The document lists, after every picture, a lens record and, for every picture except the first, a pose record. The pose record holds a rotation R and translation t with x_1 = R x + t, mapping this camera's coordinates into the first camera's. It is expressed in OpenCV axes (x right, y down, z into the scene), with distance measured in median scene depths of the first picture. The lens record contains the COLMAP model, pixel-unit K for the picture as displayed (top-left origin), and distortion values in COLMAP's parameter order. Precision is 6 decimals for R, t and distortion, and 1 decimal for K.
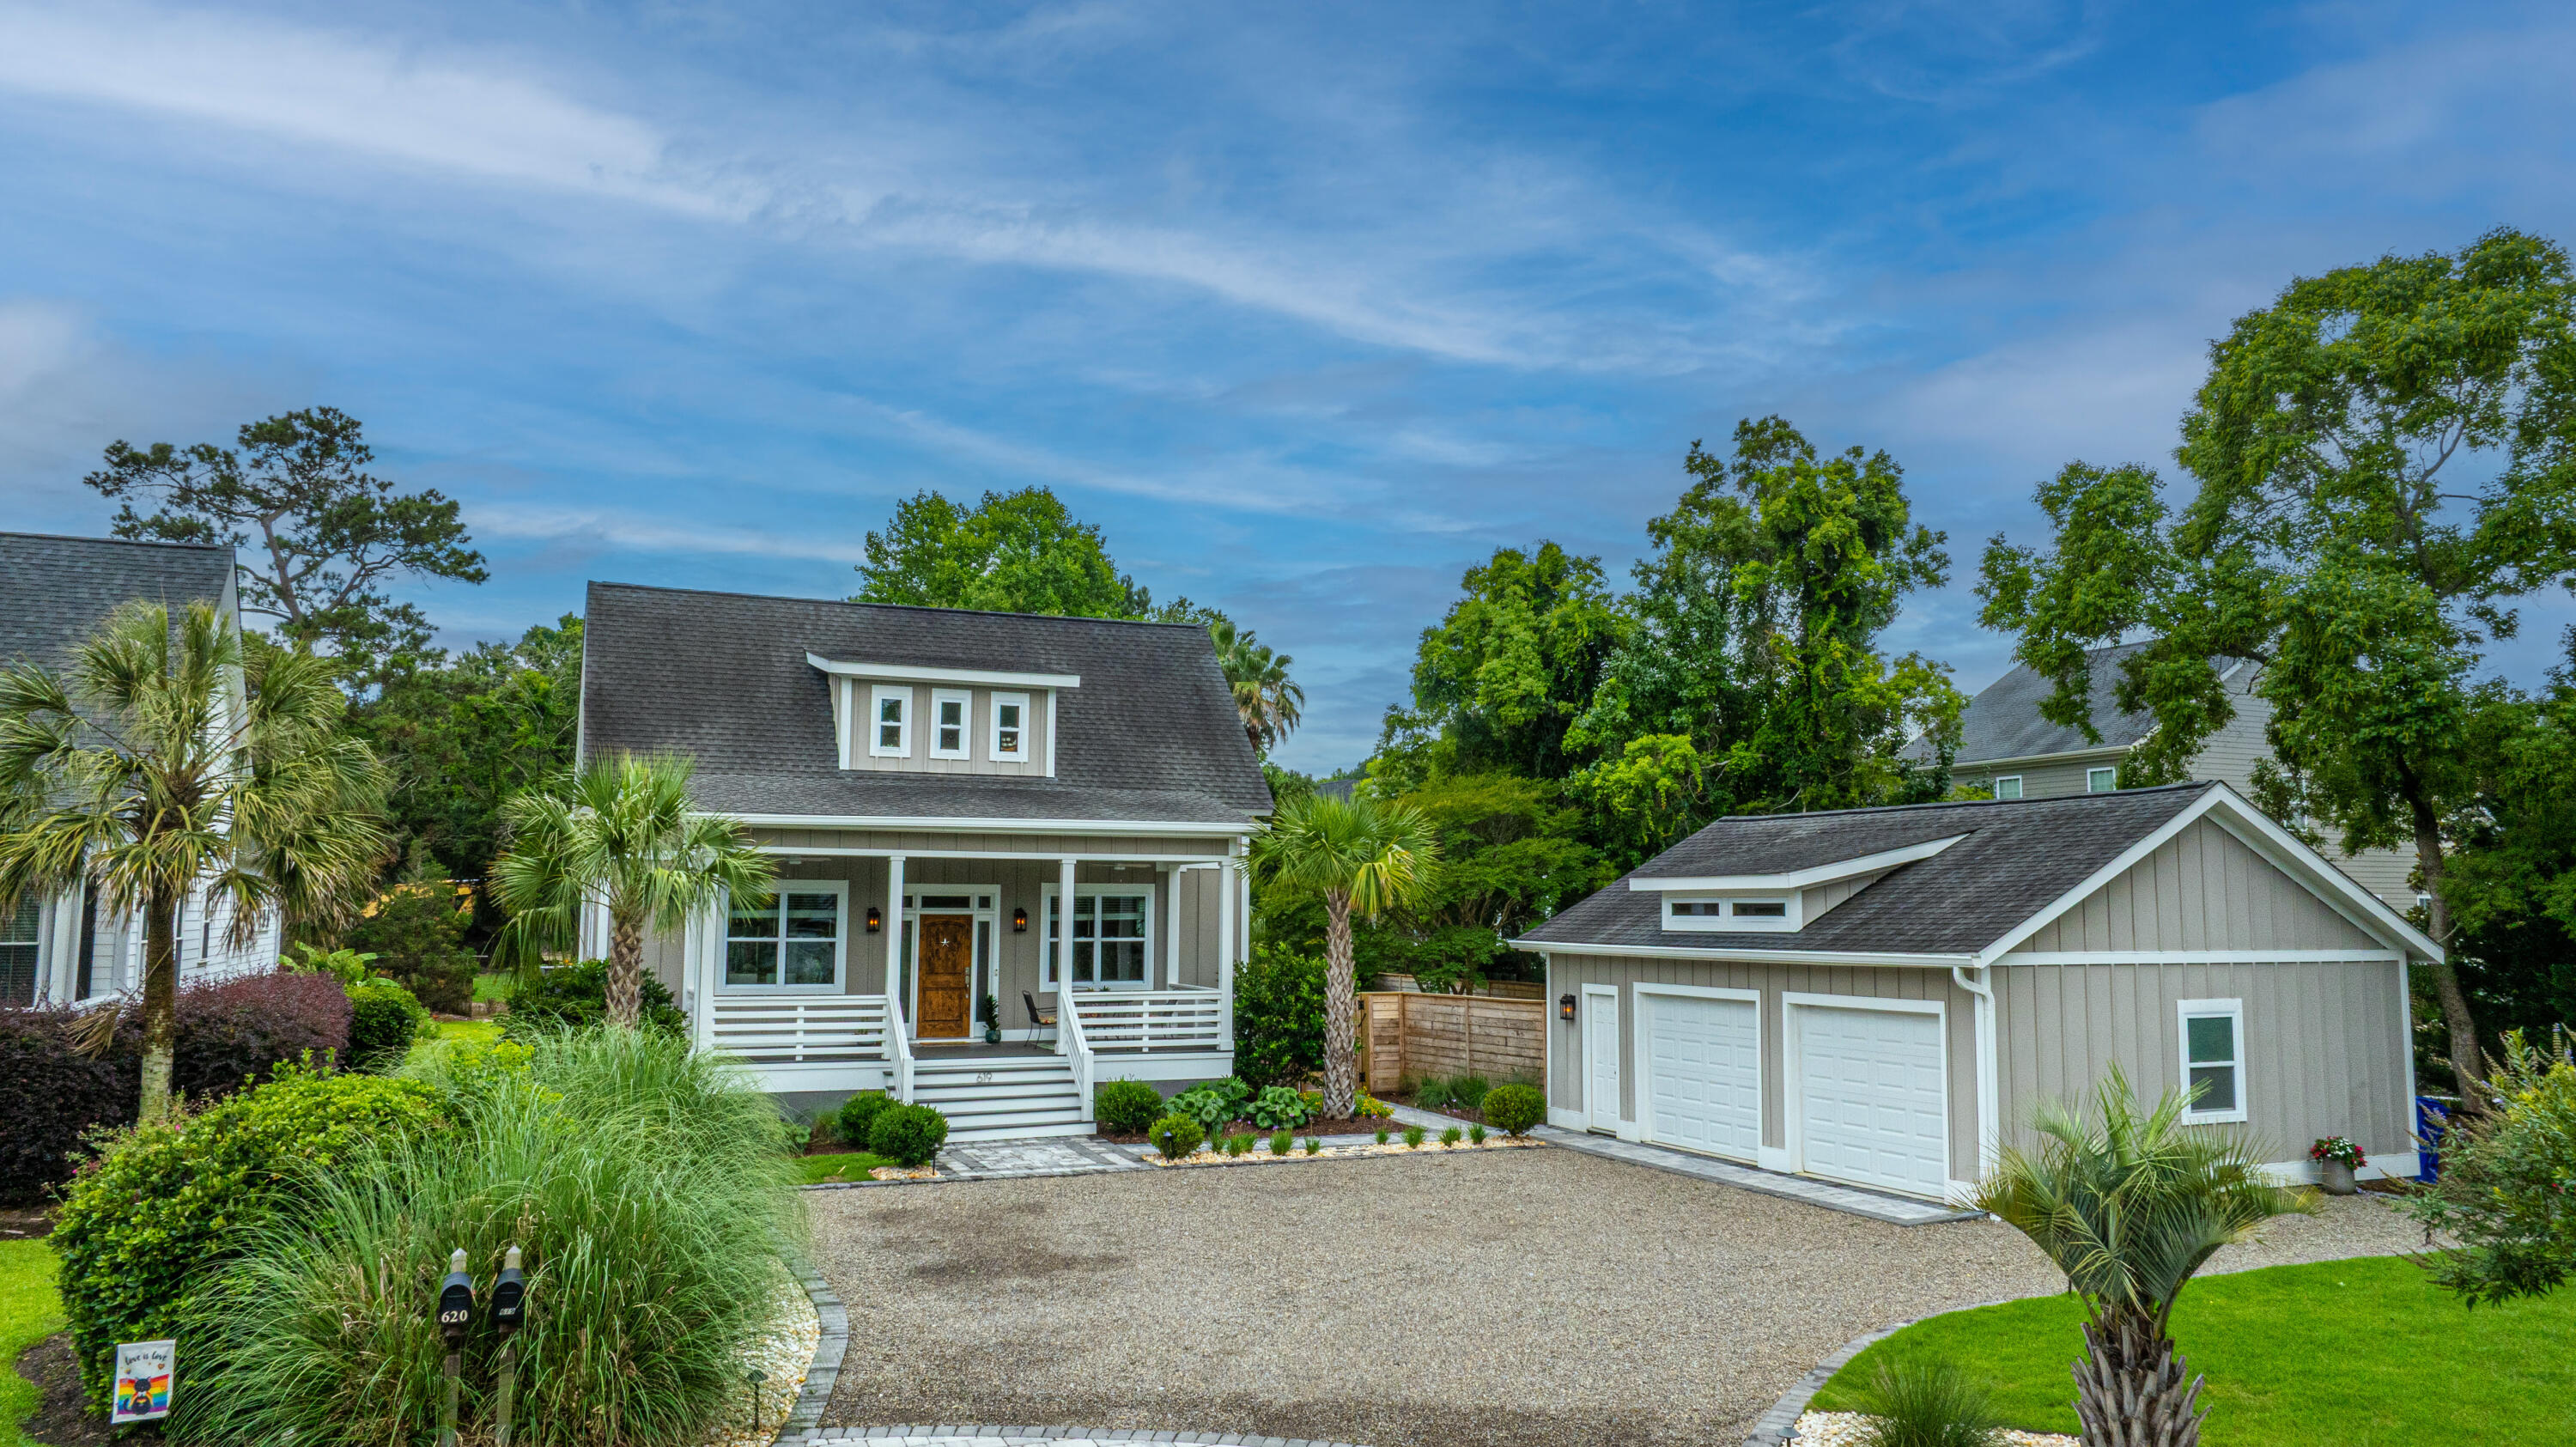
lens RADIAL K [[1801.0, 0, 1296.1], [0, 1801.0, 726.6], [0, 0, 1]] dist [-0.039552, 0.022225]
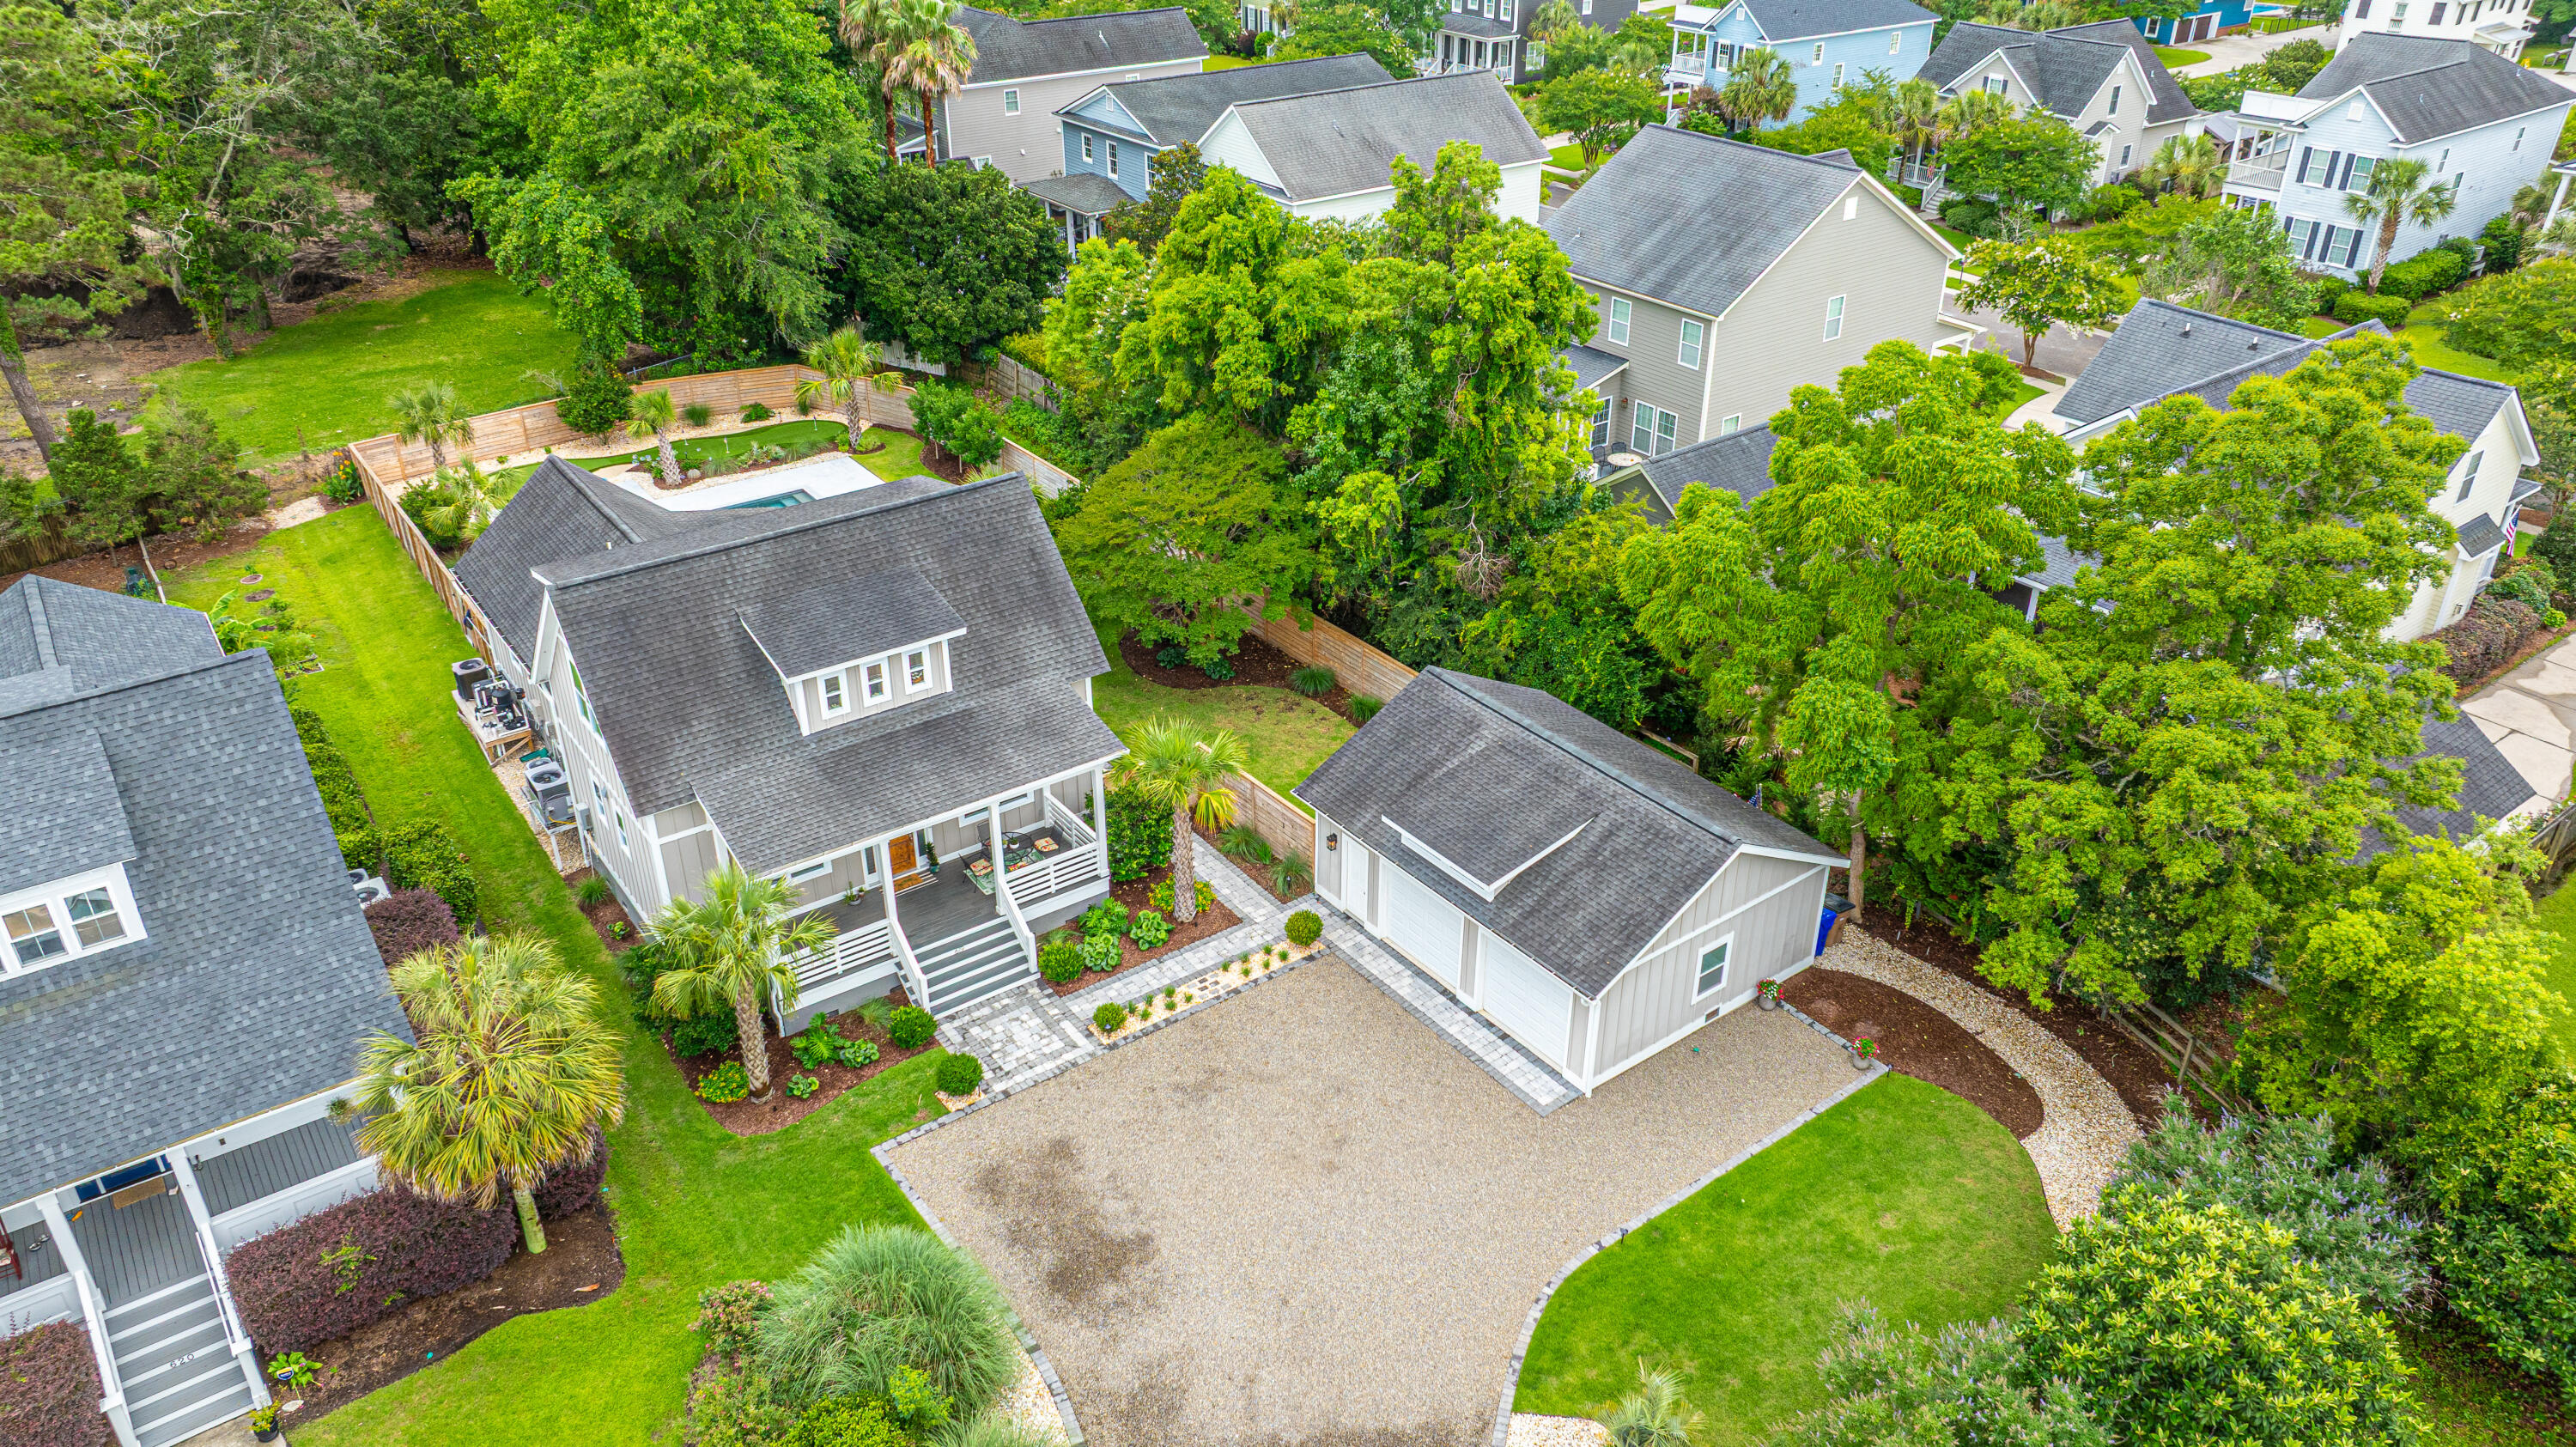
lens RADIAL K [[1801.0, 0, 1293.3], [0, 1801.0, 713.7], [0, 0, 1]] dist [-0.039552, 0.022225]
pose [[0.974284, -0.114276, 0.194196, -0.150456], [-0.018287, 0.818906, 0.573637, -0.737284], [-0.224581, -0.562436, 0.795757, -0.133563]]
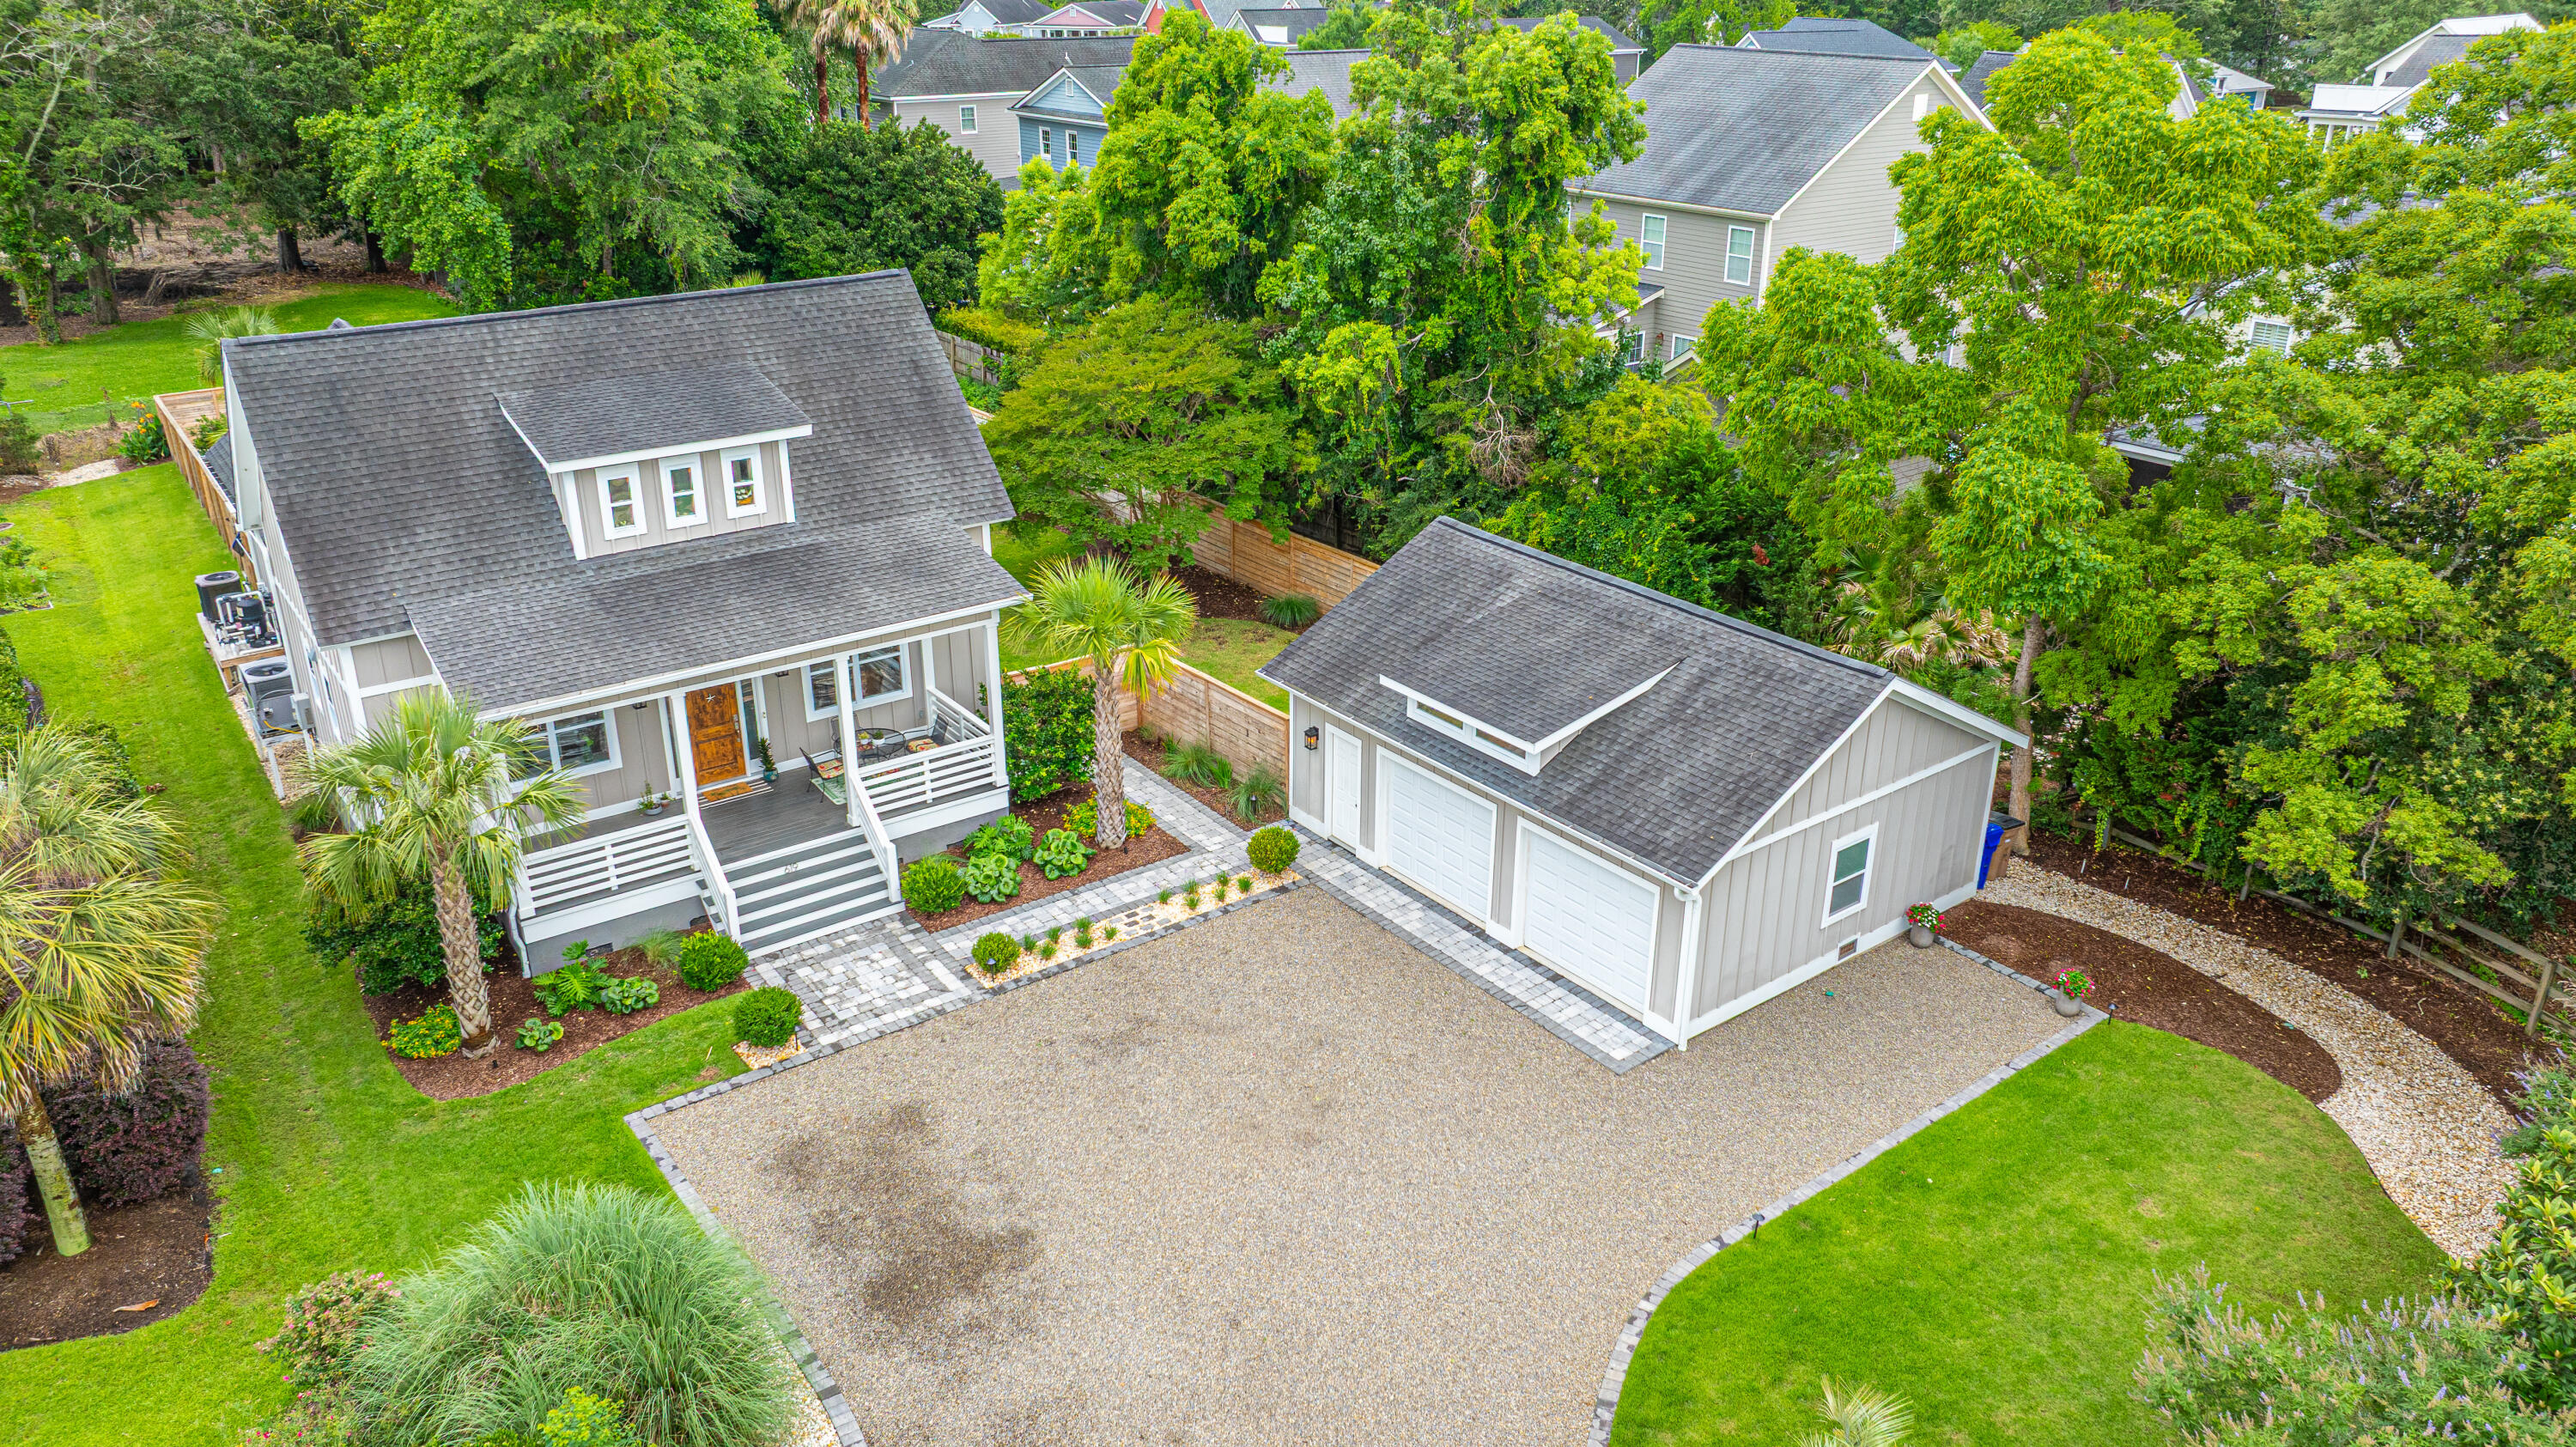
lens RADIAL K [[1801.0, 0, 1298.8], [0, 1801.0, 722.4], [0, 0, 1]] dist [-0.039552, 0.022225]
pose [[0.972408, -0.093801, 0.213599, -0.087283], [-0.022519, 0.873587, 0.486147, -0.363225], [-0.232198, -0.477543, 0.847370, 0.050312]]
